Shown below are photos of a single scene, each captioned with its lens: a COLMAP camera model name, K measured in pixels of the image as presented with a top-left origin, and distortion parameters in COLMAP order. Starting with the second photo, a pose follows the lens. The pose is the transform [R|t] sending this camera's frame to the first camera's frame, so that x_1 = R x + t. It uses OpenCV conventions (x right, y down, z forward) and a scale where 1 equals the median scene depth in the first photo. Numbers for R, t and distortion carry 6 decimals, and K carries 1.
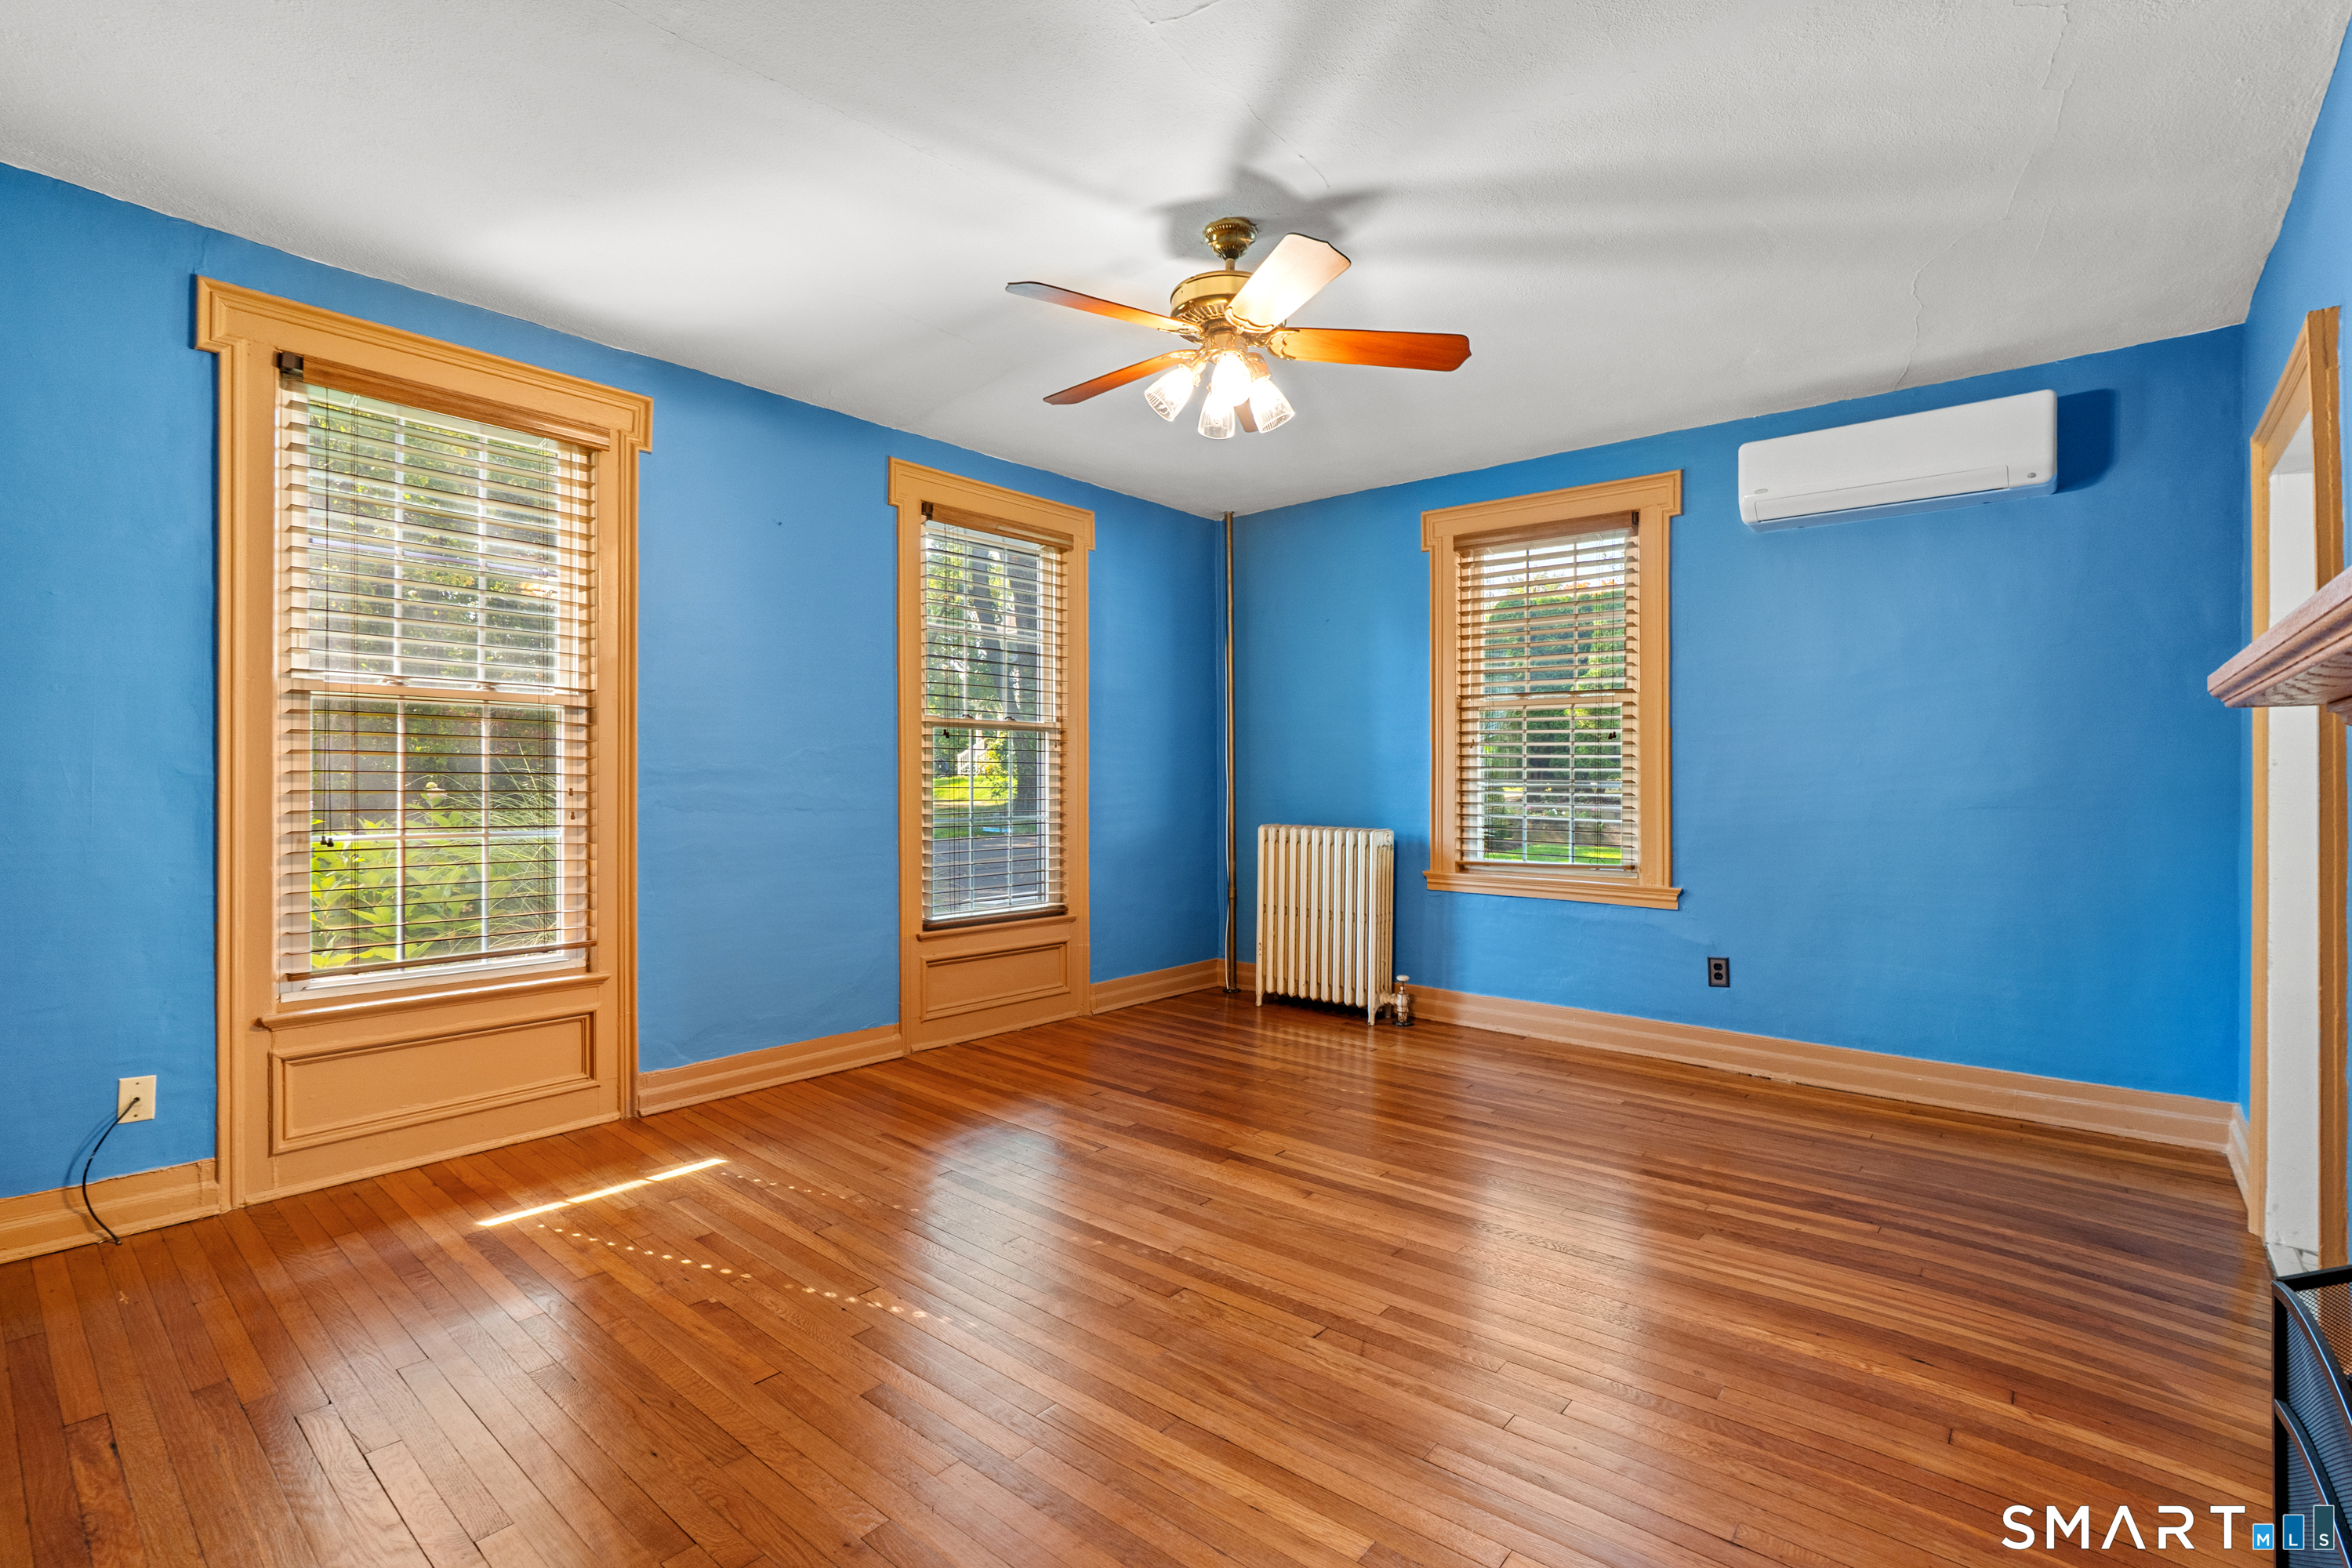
lens RADIAL K [[1067.4, 0, 1153.0], [0, 1067.4, 782.0], [0, 0, 1]] dist [-0.000931, 0.000003]
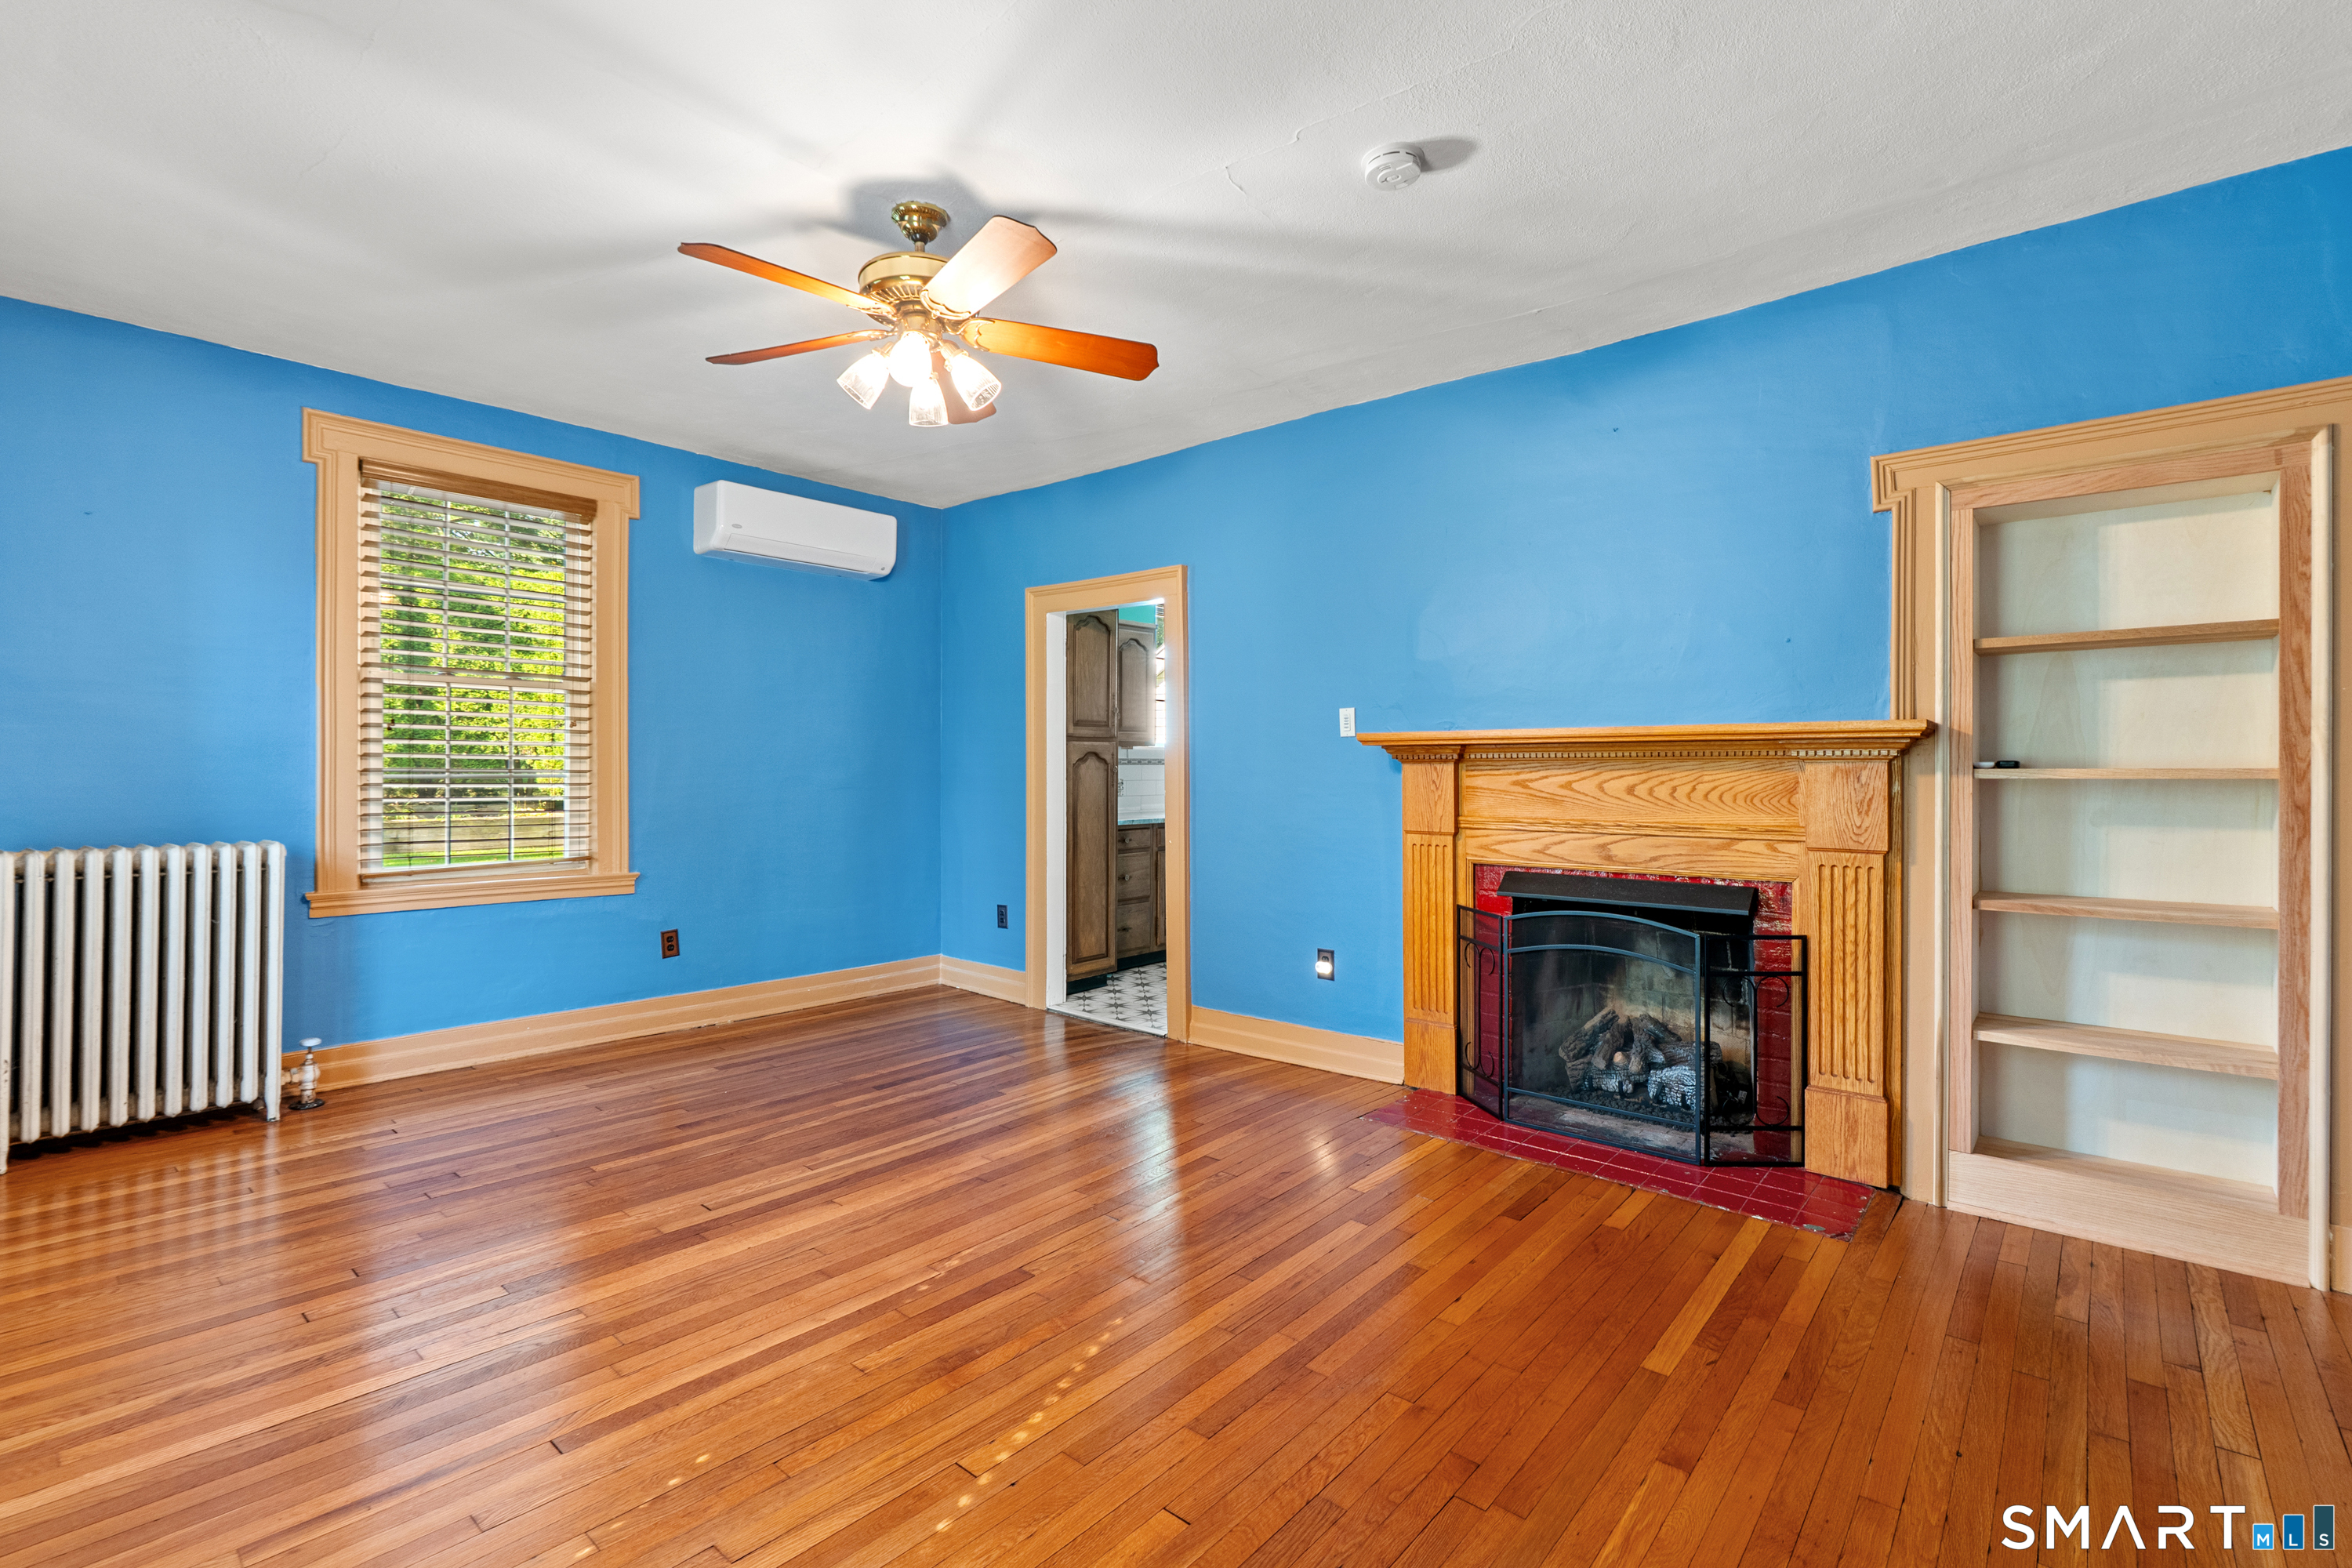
lens RADIAL K [[1067.4, 0, 1153.0], [0, 1067.4, 782.0], [0, 0, 1]] dist [-0.000931, 0.000003]
pose [[0.011191, -0.014782, 0.999828, -0.594130], [-0.003315, 0.999885, 0.014820, -0.008017], [-0.999932, -0.003481, 0.011140, 0.511274]]
